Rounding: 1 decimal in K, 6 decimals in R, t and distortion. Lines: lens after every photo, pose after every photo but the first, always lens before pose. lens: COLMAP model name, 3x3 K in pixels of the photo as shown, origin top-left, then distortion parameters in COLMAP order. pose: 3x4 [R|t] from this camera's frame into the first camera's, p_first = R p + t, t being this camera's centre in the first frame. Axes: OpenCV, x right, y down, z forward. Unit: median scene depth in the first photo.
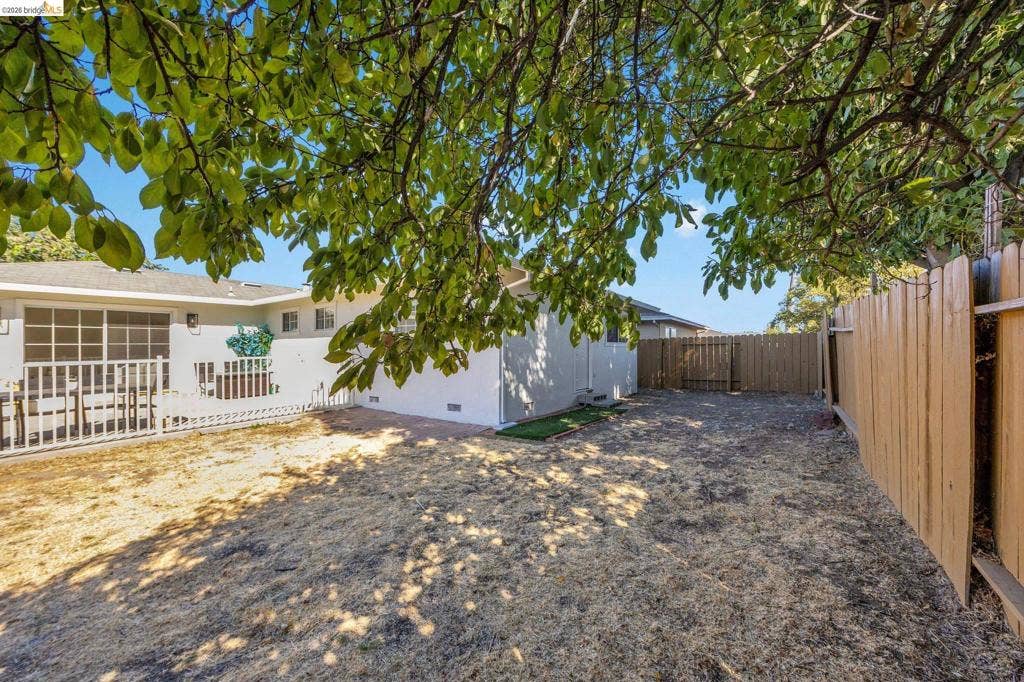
lens RADIAL K [[388.8, 0, 512.0], [0, 388.8, 341.0], [0, 0, 1]] dist [0.004902, -0.000539]
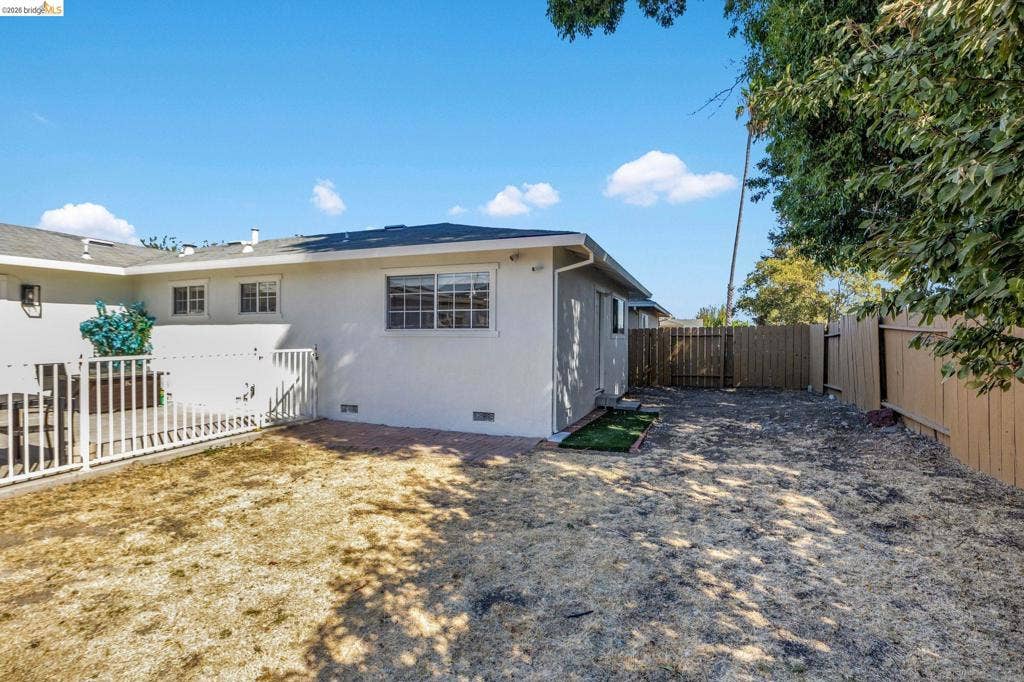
lens RADIAL K [[494.4, 0, 512.0], [0, 494.4, 341.0], [0, 0, 1]] dist [0.000628, -0.000792]
pose [[0.971470, 0.004536, 0.237121, -0.616126], [-0.012104, 0.999462, 0.030472, -0.030657], [-0.236855, -0.032472, 0.971002, -0.002709]]
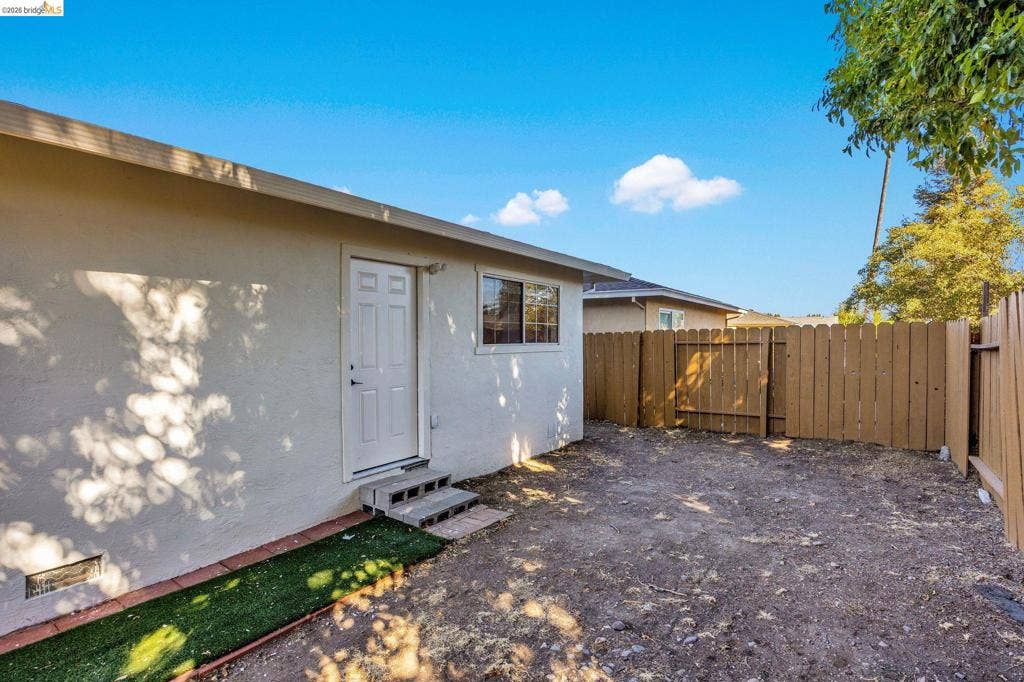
lens RADIAL K [[494.4, 0, 512.0], [0, 494.4, 341.0], [0, 0, 1]] dist [0.000628, -0.000792]
pose [[0.999984, -0.001962, -0.005319, 0.756793], [0.002113, 0.999592, 0.028499, -0.049225], [0.005261, -0.028510, 0.999580, 1.159705]]
